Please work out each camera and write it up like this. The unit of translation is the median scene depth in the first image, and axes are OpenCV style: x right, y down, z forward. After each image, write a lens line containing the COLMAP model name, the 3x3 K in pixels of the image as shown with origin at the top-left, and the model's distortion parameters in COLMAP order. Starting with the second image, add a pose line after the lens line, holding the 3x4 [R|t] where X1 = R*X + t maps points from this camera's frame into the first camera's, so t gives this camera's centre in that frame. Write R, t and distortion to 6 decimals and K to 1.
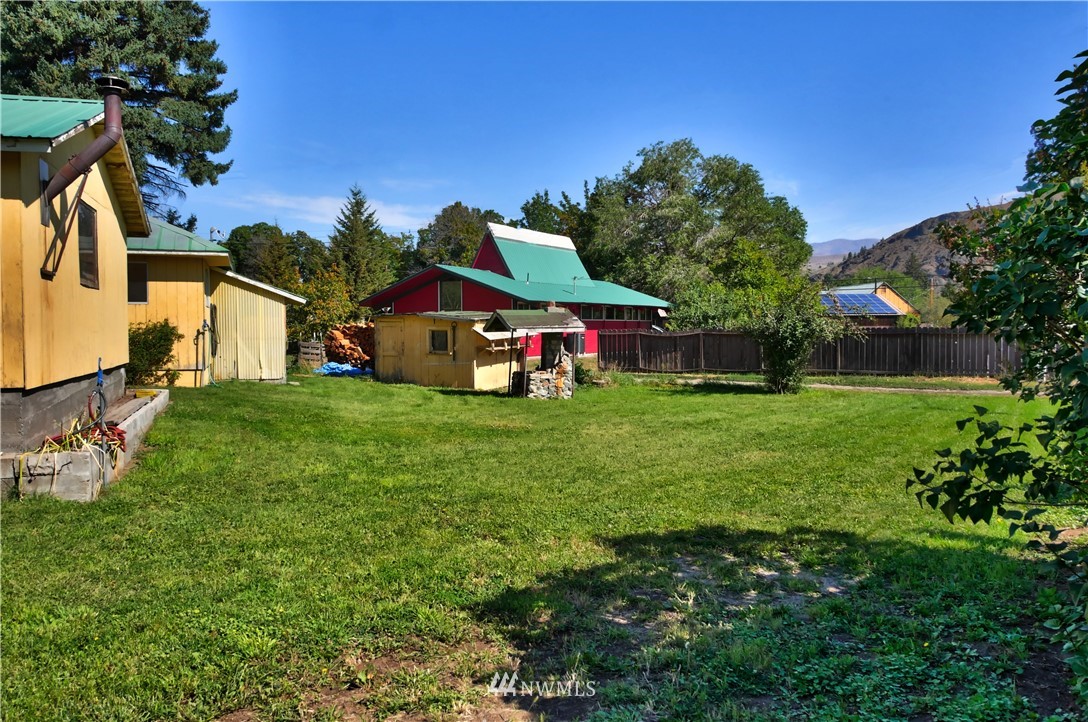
lens RADIAL K [[876.7, 0, 542.8], [0, 876.7, 359.7], [0, 0, 1]] dist [0.009469, 0.003738]
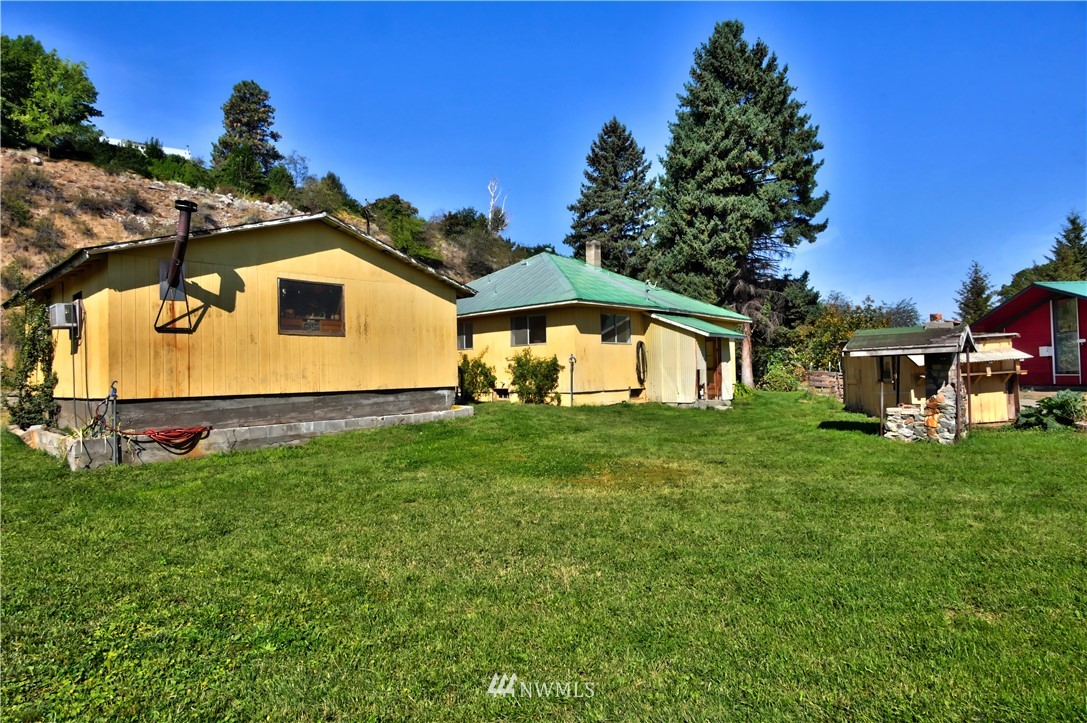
lens RADIAL K [[614.7, 0, 540.3], [0, 614.7, 365.3], [0, 0, 1]] dist [0.000745, -0.000968]
pose [[0.477497, -0.019493, -0.878417, 0.273131], [-0.009480, 0.999581, -0.027335, -0.003184], [0.878582, 0.021380, 0.477112, 0.384696]]
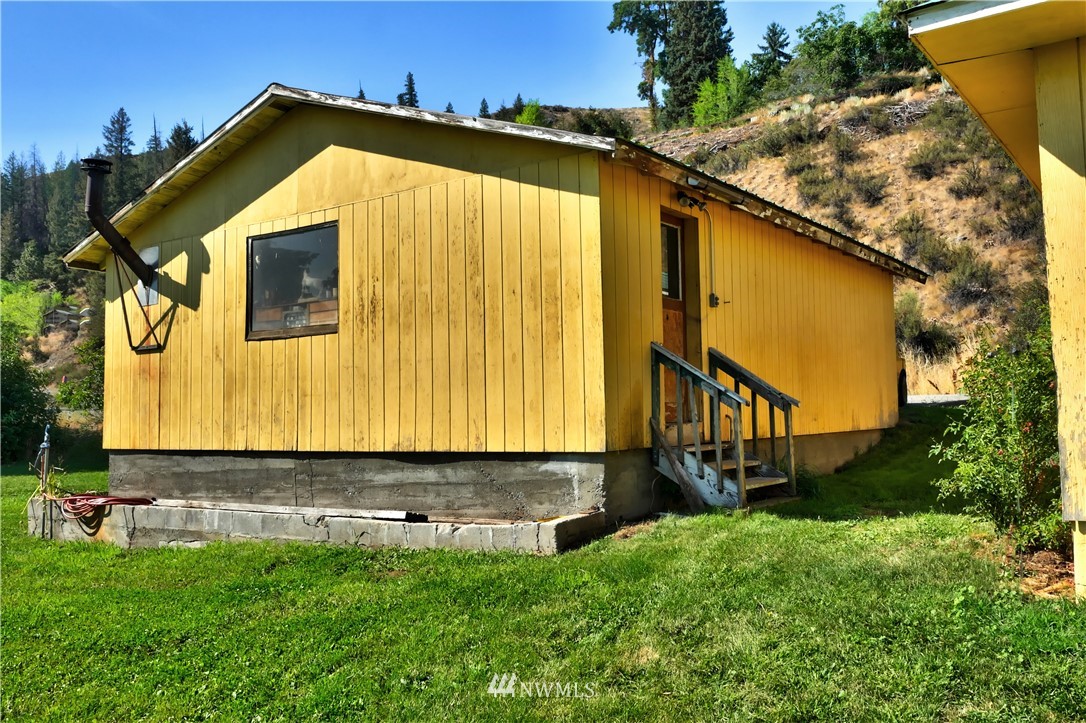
lens RADIAL K [[934.0, 0, 545.1], [0, 934.0, 359.4], [0, 0, 1]] dist [0.015336, -0.000250]
pose [[-0.801651, -0.018890, -0.597494, -0.100348], [-0.000514, 0.999522, -0.030911, -0.017929], [0.597792, -0.024473, -0.801278, 0.813379]]
